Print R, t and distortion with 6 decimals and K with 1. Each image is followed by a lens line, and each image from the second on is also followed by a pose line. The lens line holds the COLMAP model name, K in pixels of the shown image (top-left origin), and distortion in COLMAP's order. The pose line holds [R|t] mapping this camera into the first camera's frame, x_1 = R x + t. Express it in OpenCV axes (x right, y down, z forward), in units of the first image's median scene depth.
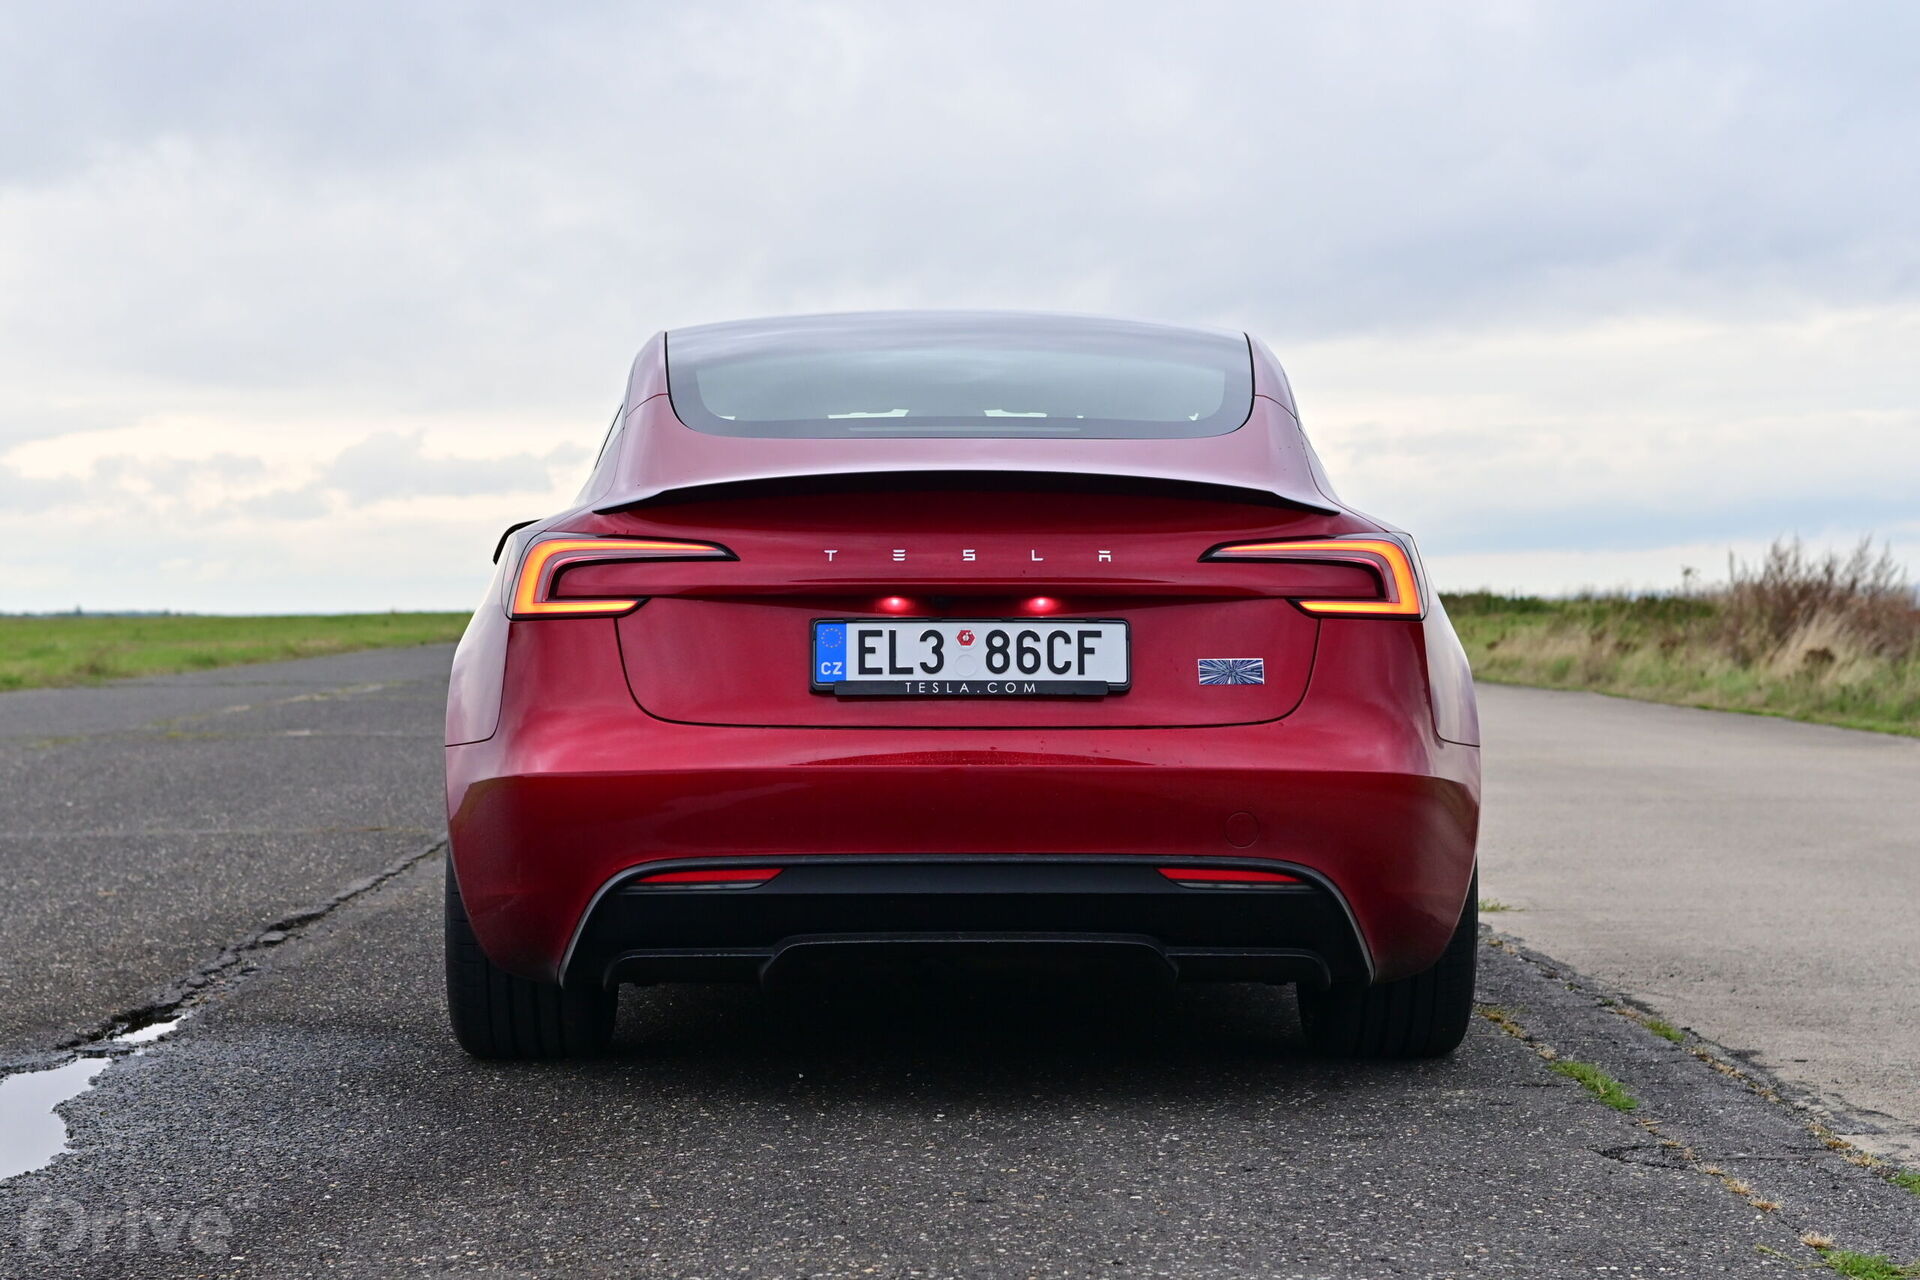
lens RADIAL K [[4146.5, 0, 960.0], [0, 4146.5, 640.0], [0, 0, 1]] dist [-0.042666, 0.299762]
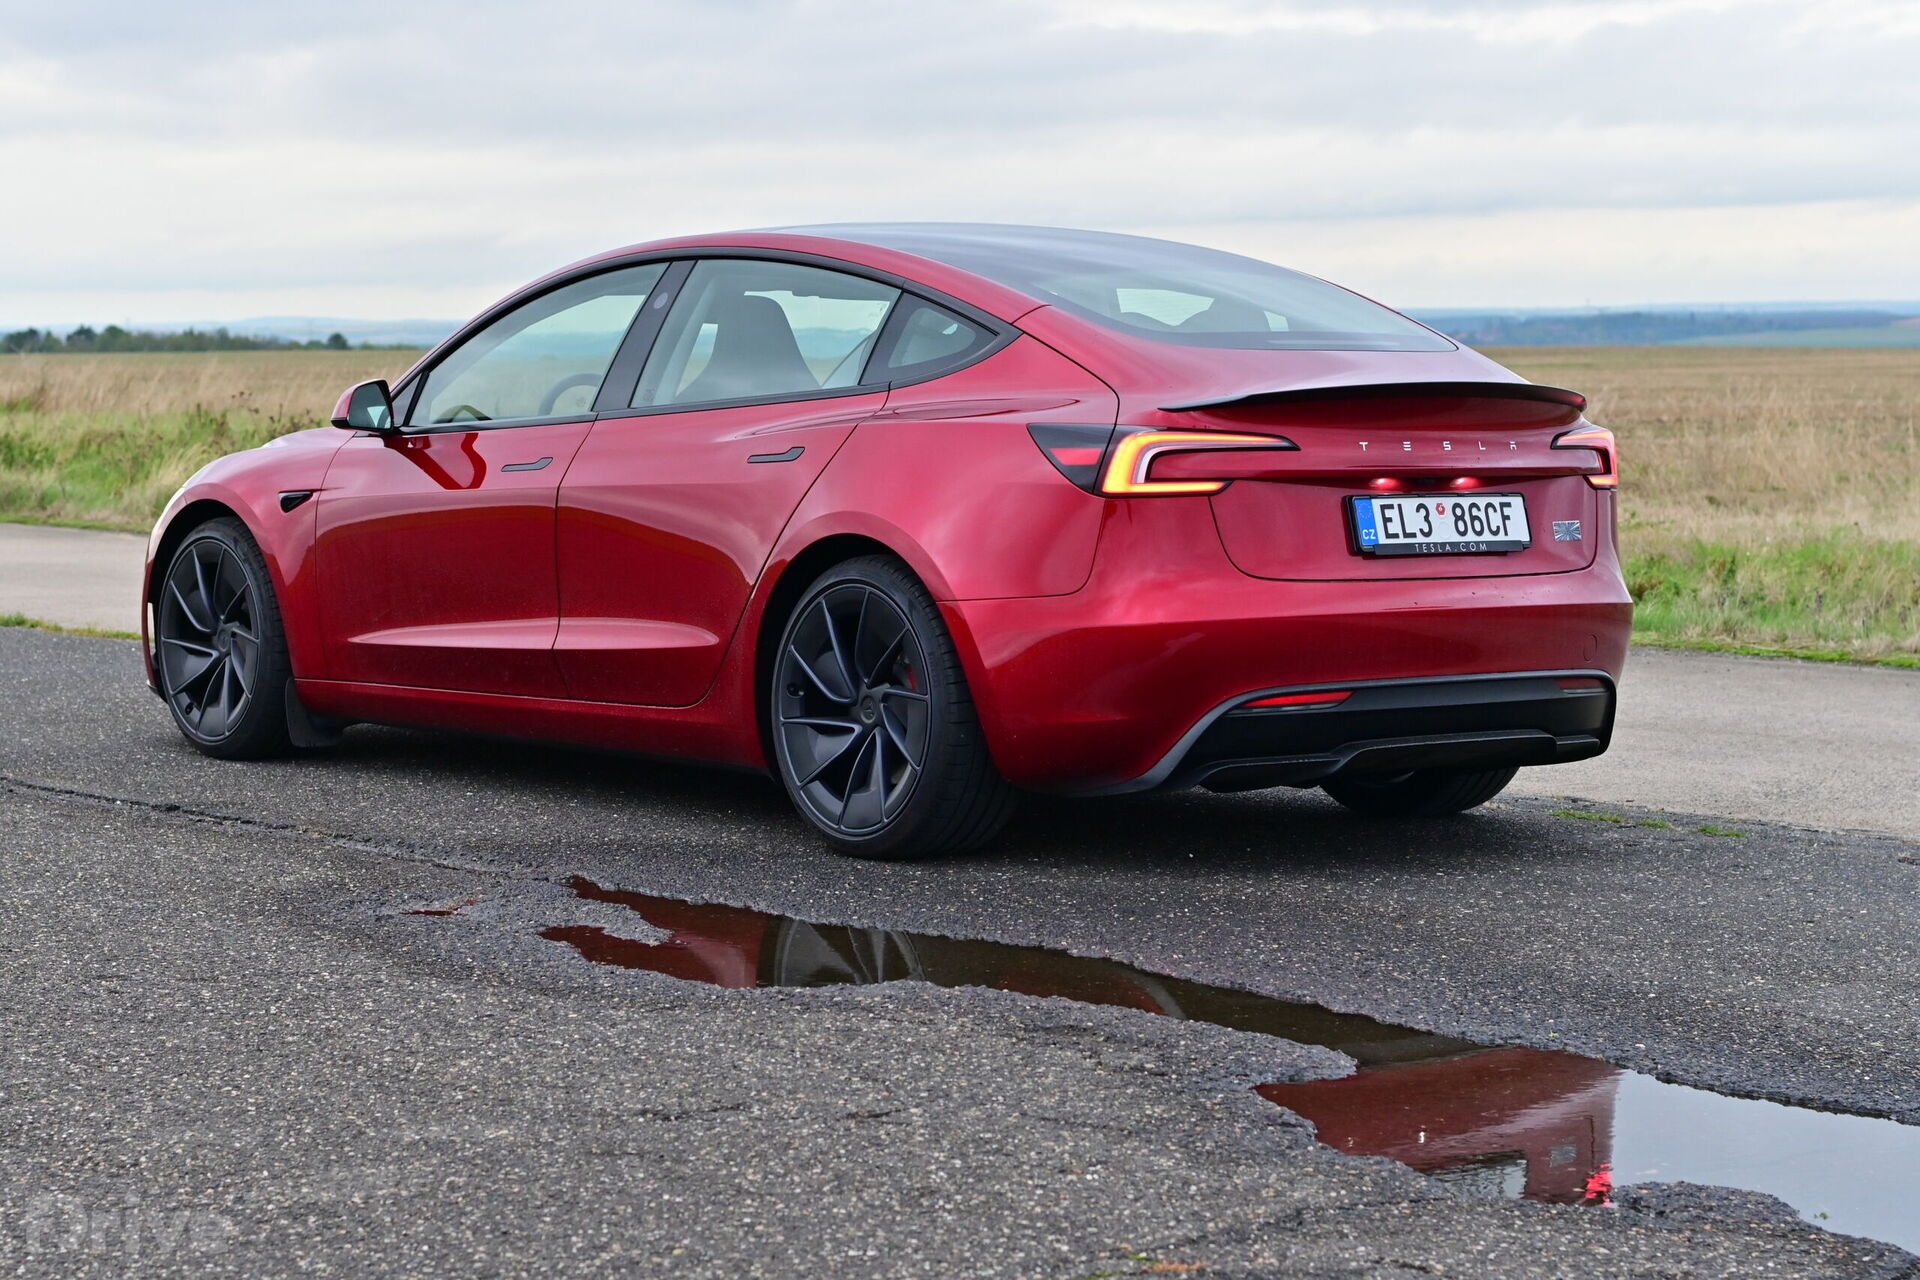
lens RADIAL K [[4146.5, 0, 960.0], [0, 4146.5, 640.0], [0, 0, 1]] dist [-0.042666, 0.299762]
pose [[0.803567, -0.032290, 0.594338, -0.896421], [0.002050, 0.998672, 0.051485, -0.026816], [-0.595211, -0.040153, 0.802566, 0.041925]]
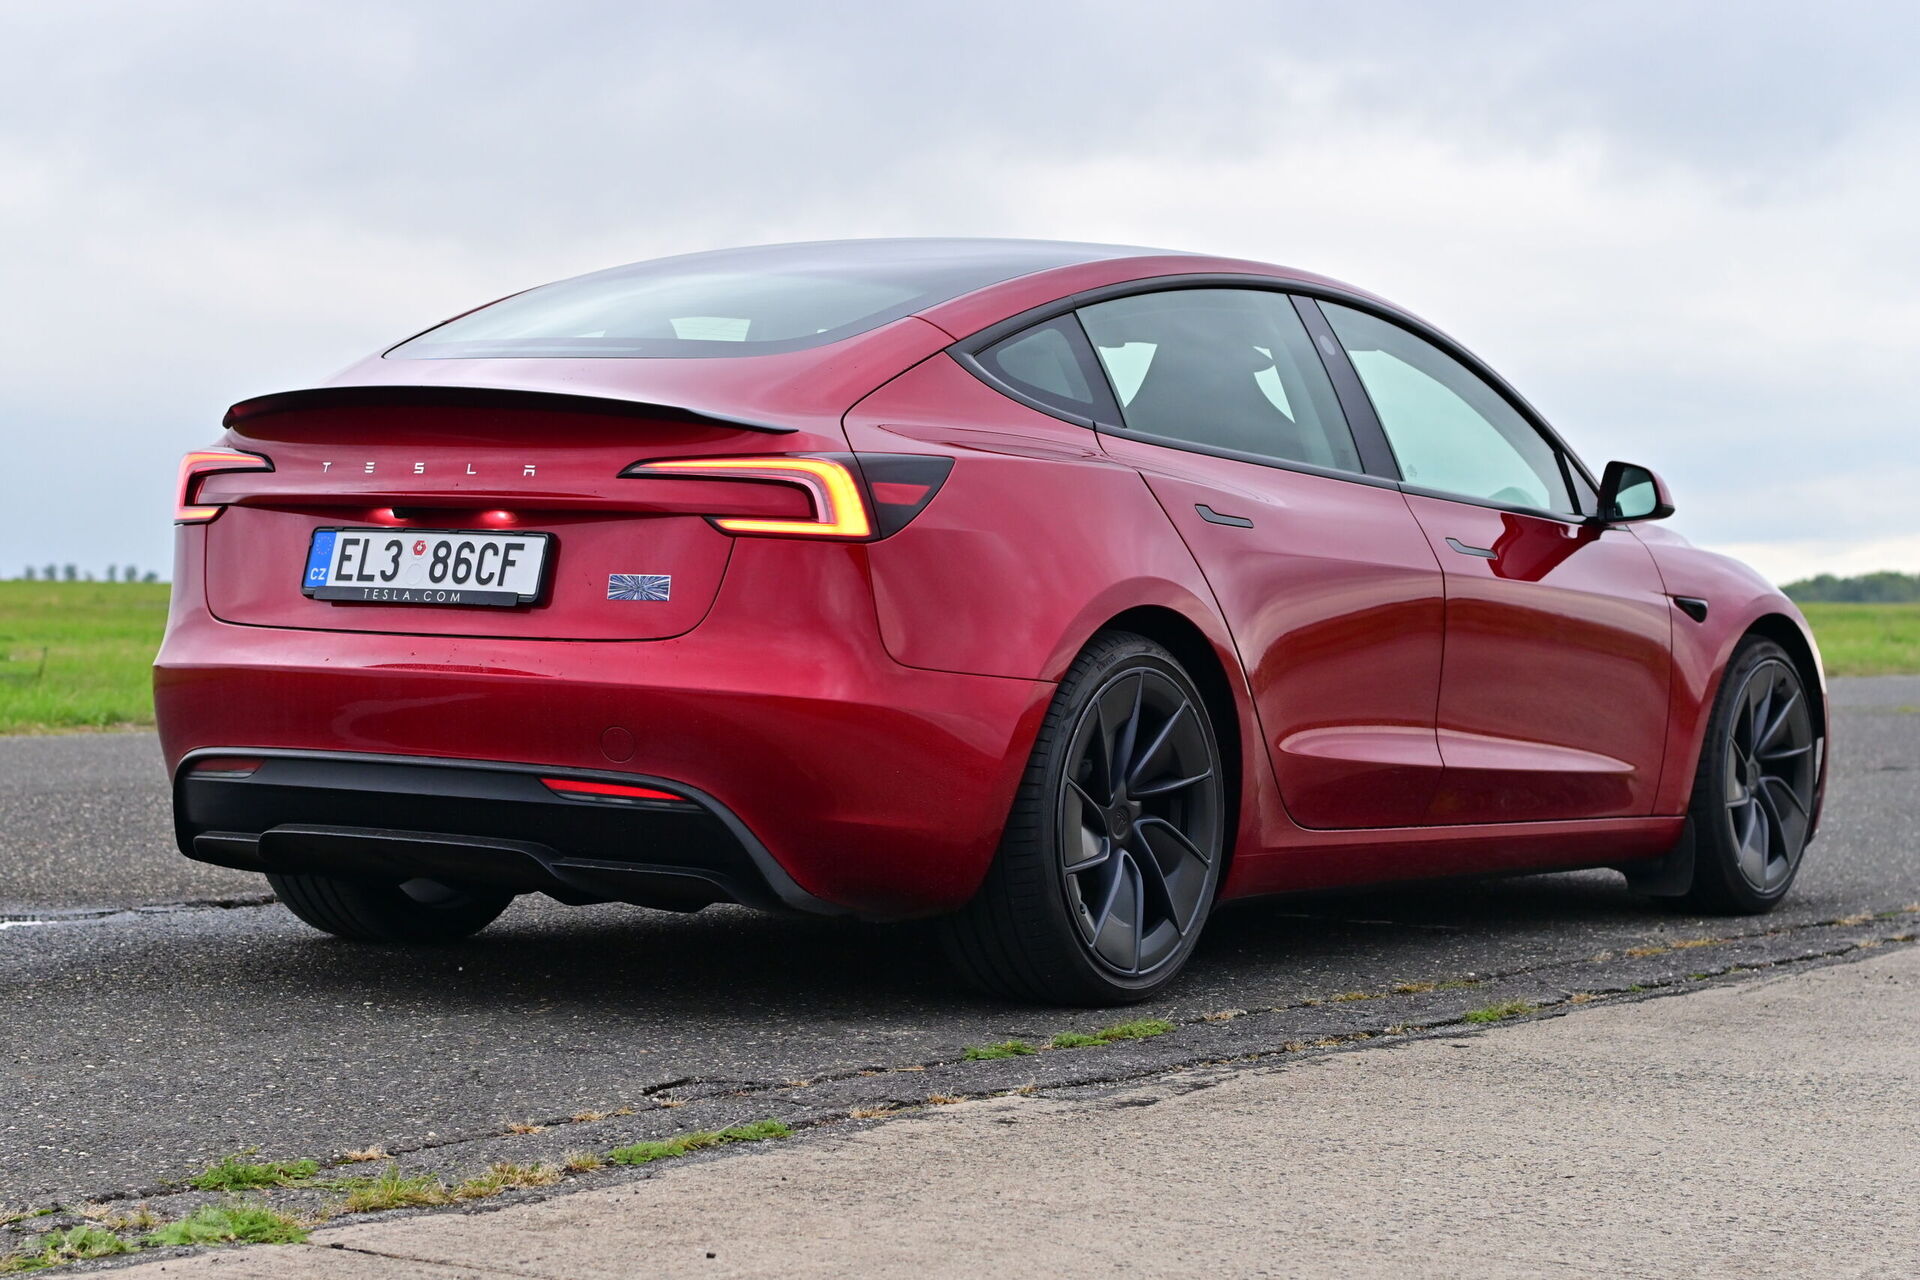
lens RADIAL K [[4146.5, 0, 960.0], [0, 4146.5, 640.0], [0, 0, 1]] dist [-0.042666, 0.299762]
pose [[0.820098, 0.032506, -0.571299, 0.707446], [-0.028449, 0.999467, 0.016031, 0.002069], [0.571515, 0.003106, 0.820586, 0.224445]]
